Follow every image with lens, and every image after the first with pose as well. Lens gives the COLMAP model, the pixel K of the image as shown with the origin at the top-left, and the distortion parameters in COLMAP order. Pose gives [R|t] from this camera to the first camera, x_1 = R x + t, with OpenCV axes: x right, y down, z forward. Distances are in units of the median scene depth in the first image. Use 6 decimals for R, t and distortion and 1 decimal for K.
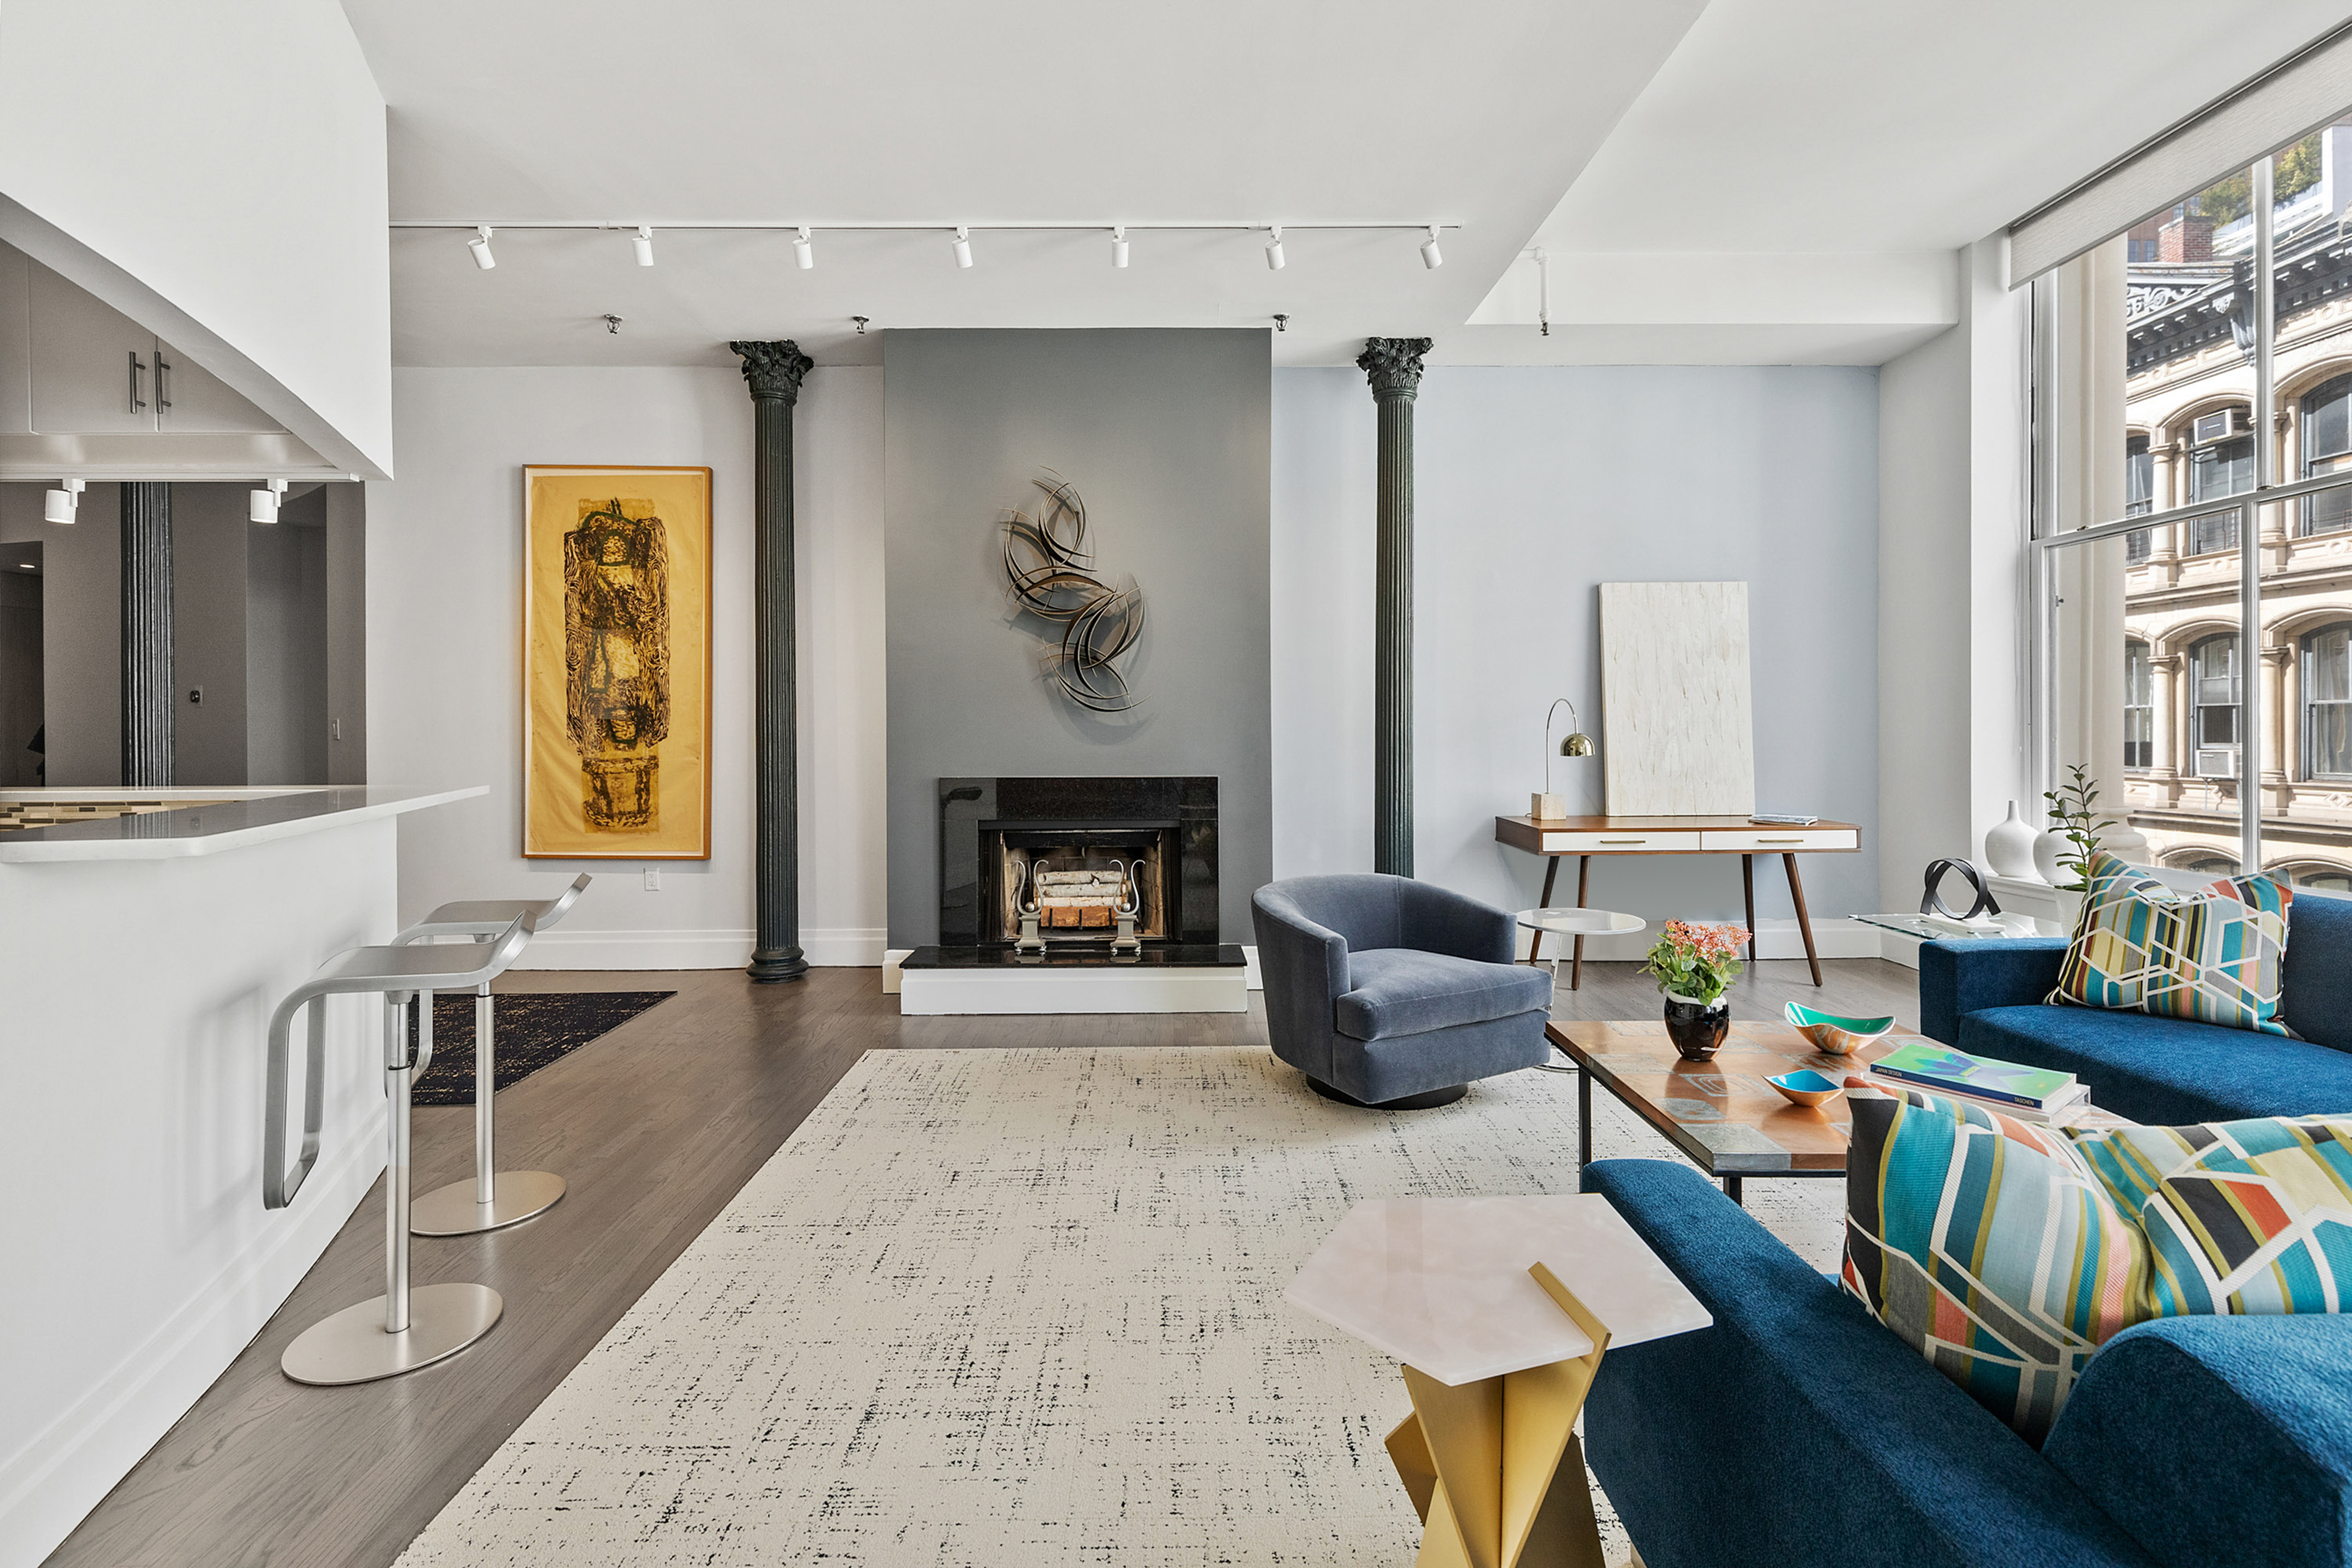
lens RADIAL K [[1075.2, 0, 1174.2], [0, 1075.2, 744.5], [0, 0, 1]] dist [0.008284, -0.000291]
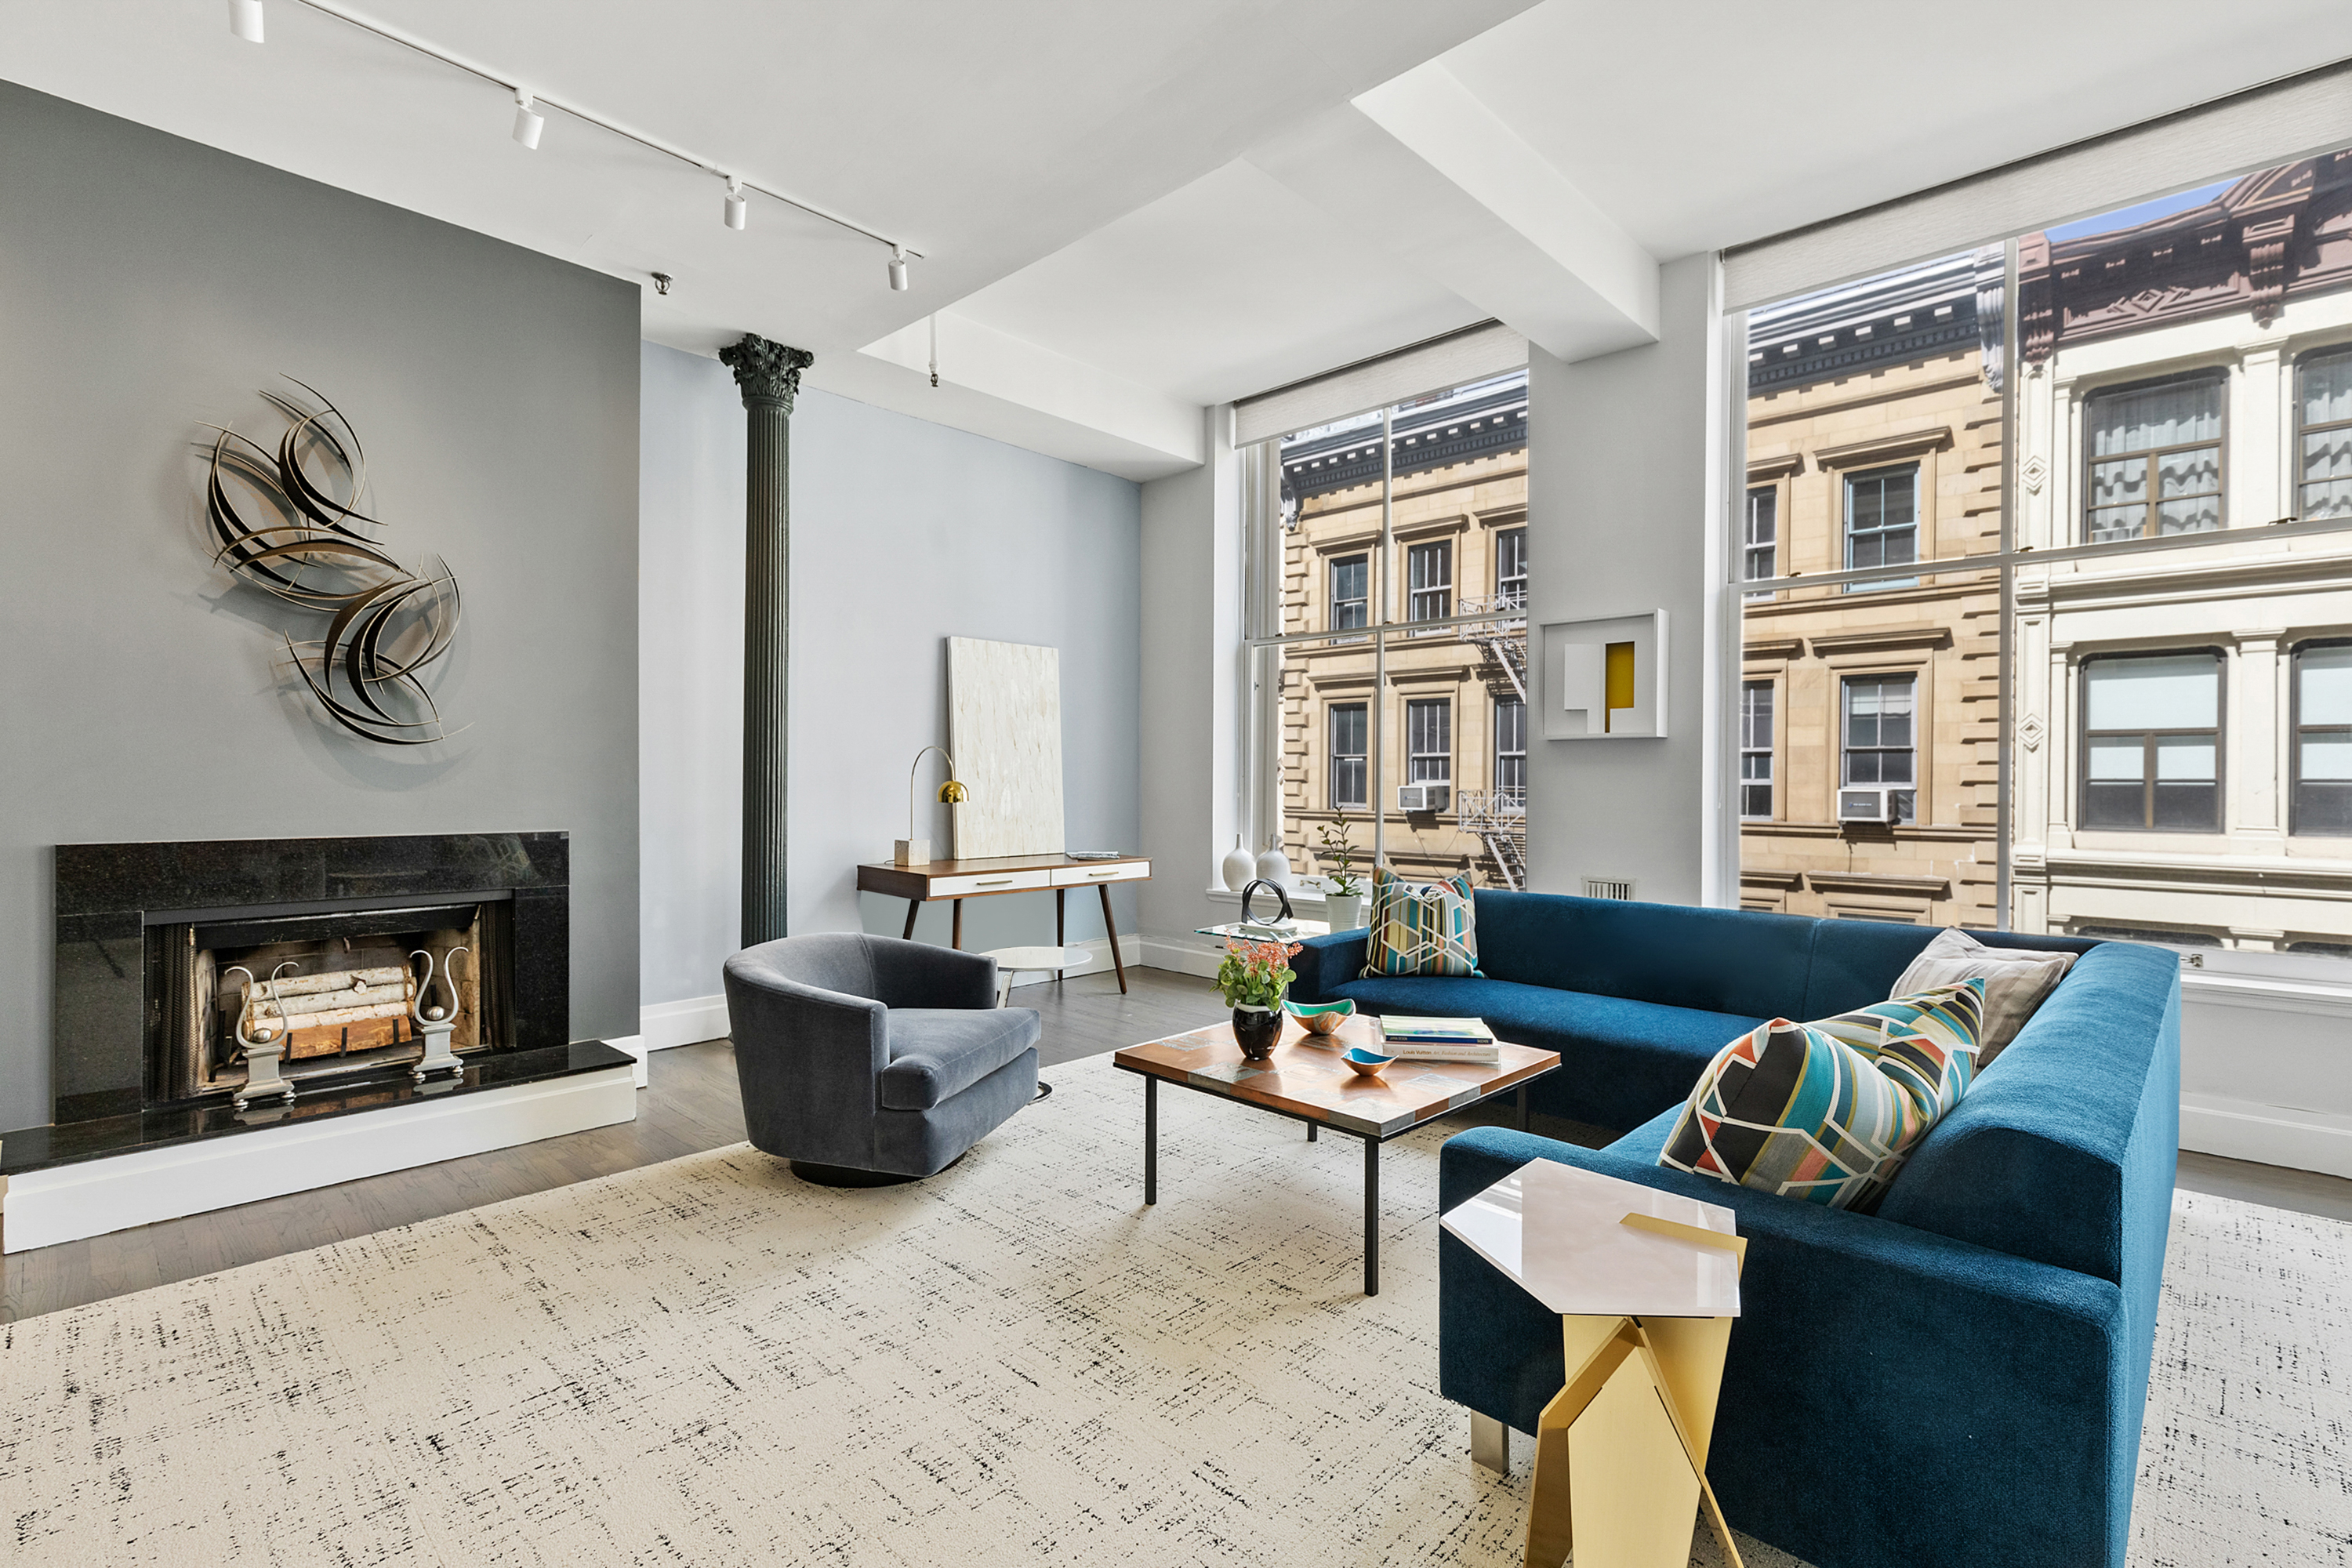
lens RADIAL K [[1080.3, 0, 1185.6], [0, 1080.3, 791.6], [0, 0, 1]] dist [0.008592, -0.000284]
pose [[0.693309, 0.001356, 0.720639, -0.229609], [-0.001384, 0.999999, -0.000550, 0.000654], [-0.720639, -0.000616, 0.693310, 0.129526]]
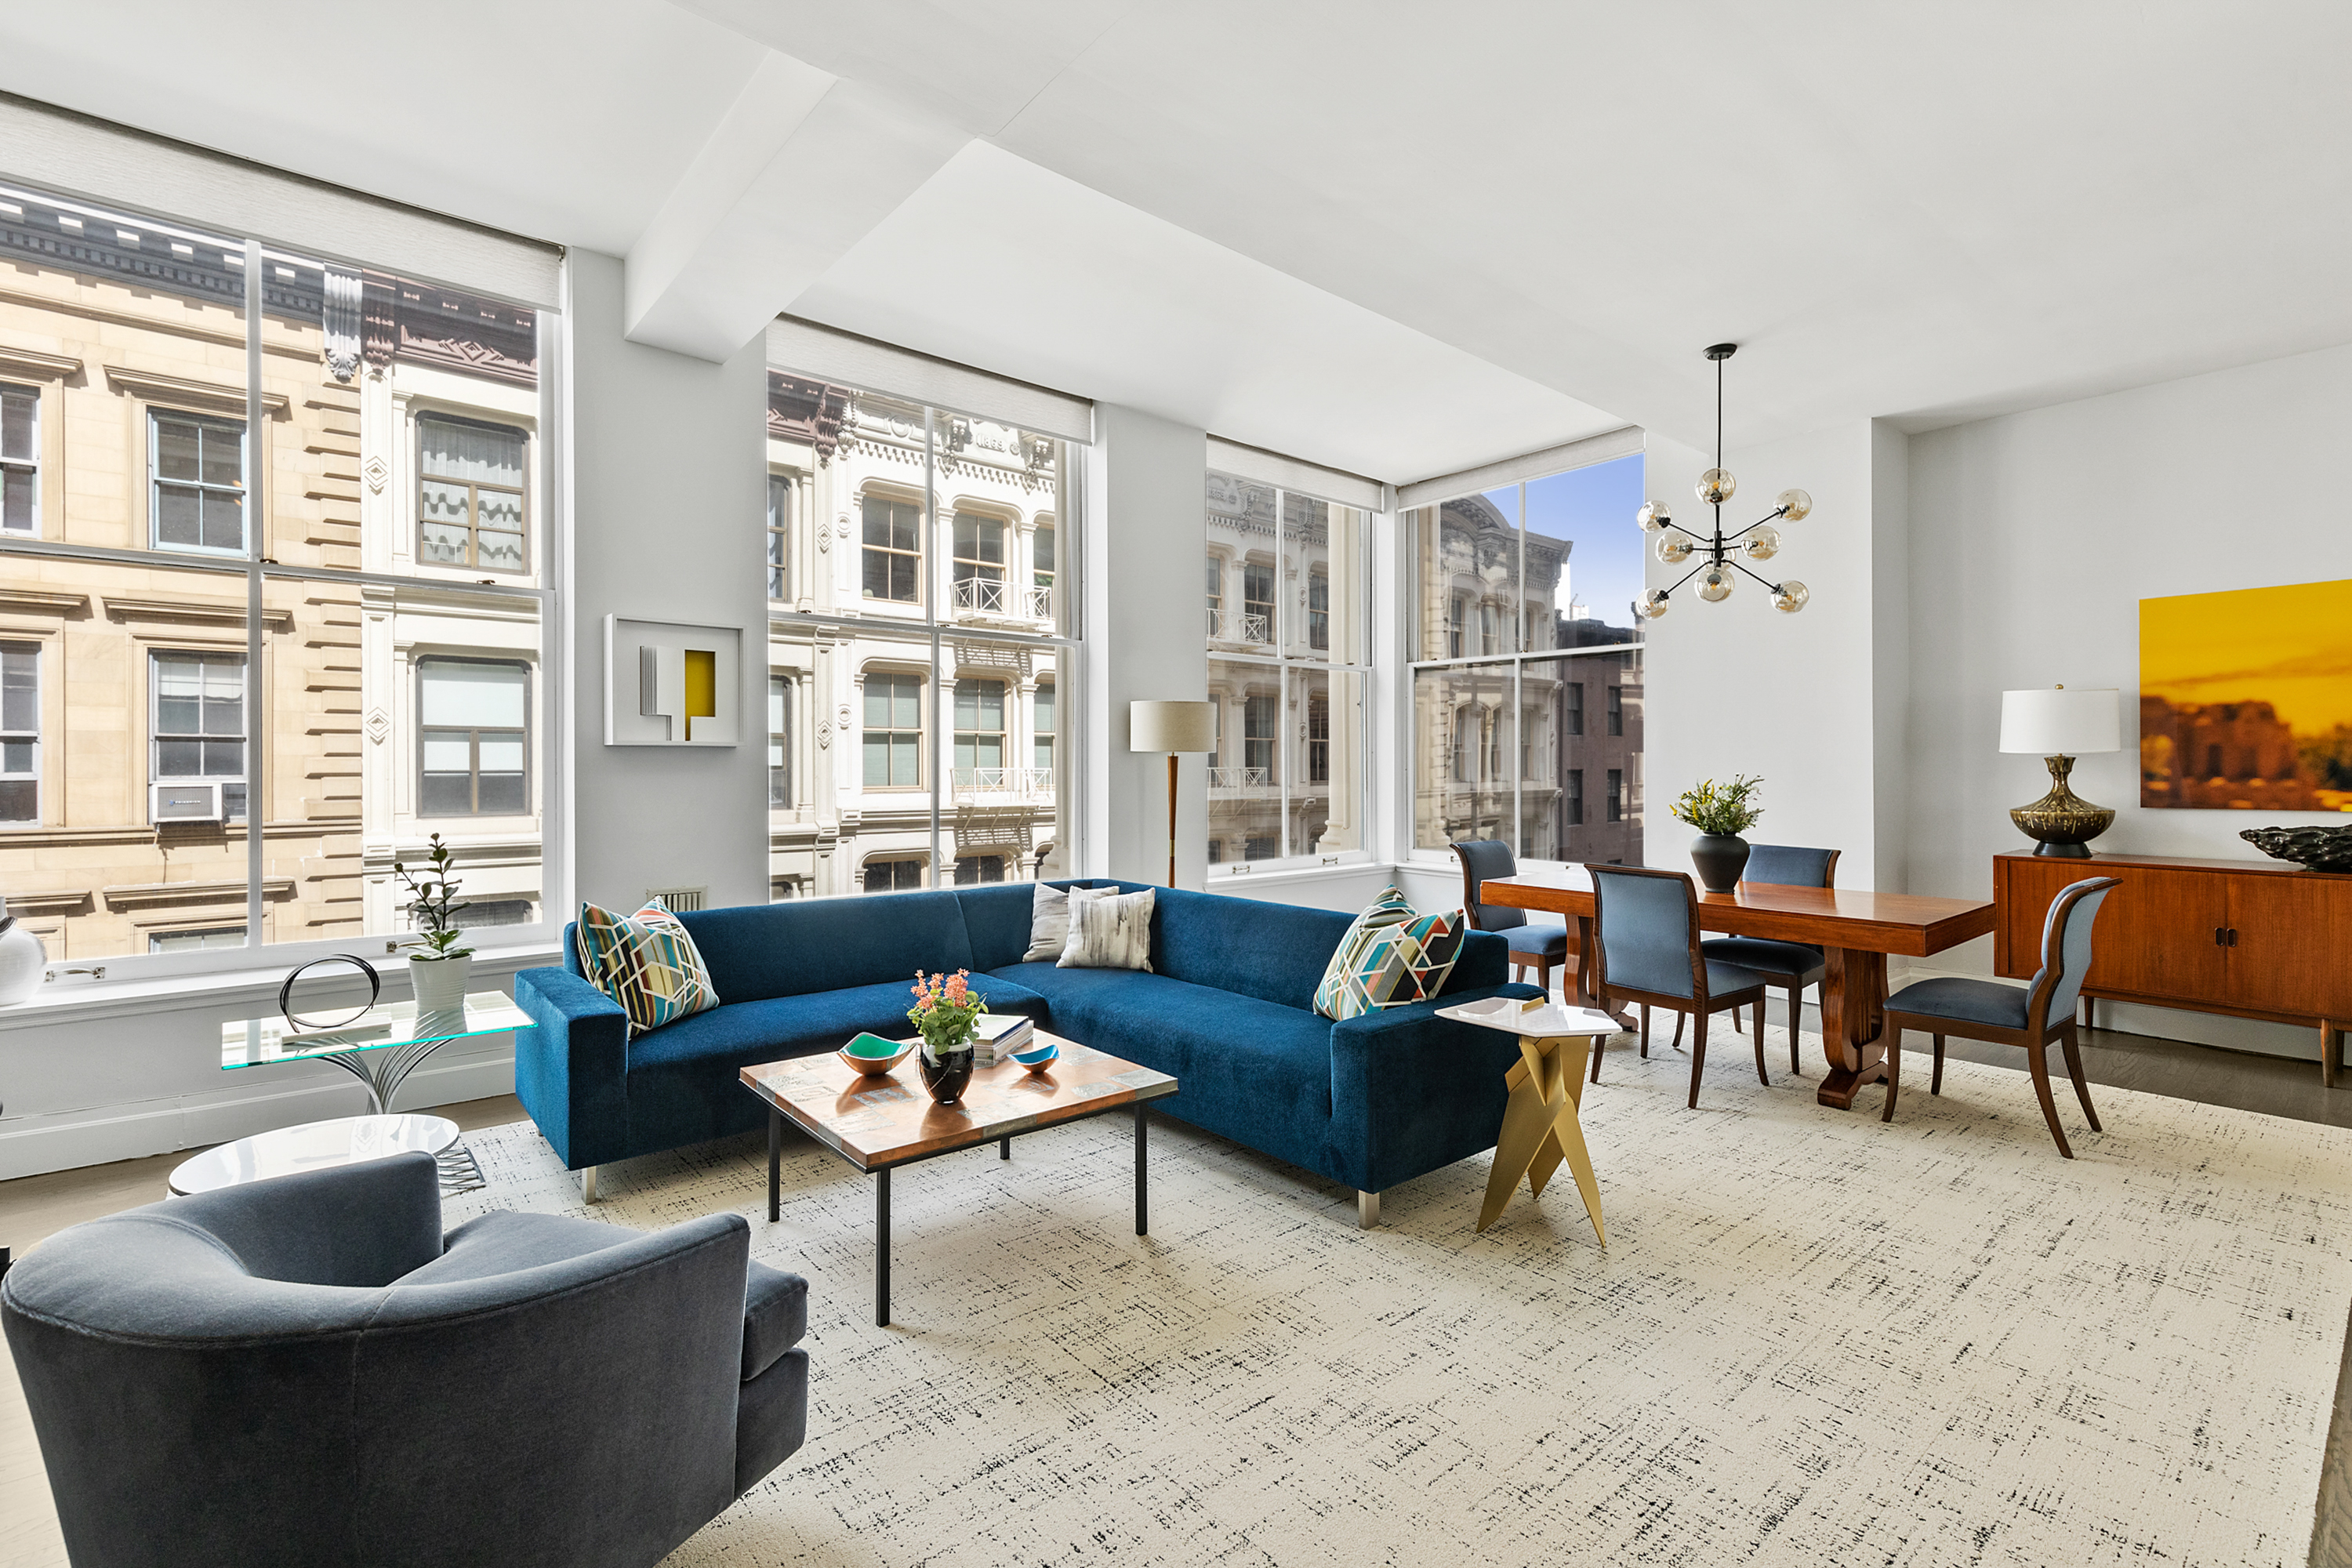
lens RADIAL K [[1060.5, 0, 1205.6], [0, 1060.5, 777.6], [0, 0, 1]] dist [0.009783, -0.000182]
pose [[-0.650902, 0.000482, 0.759161, -0.277999], [0.013282, 0.999854, 0.010753, -0.025357], [-0.759045, 0.017082, -0.650814, 0.817397]]
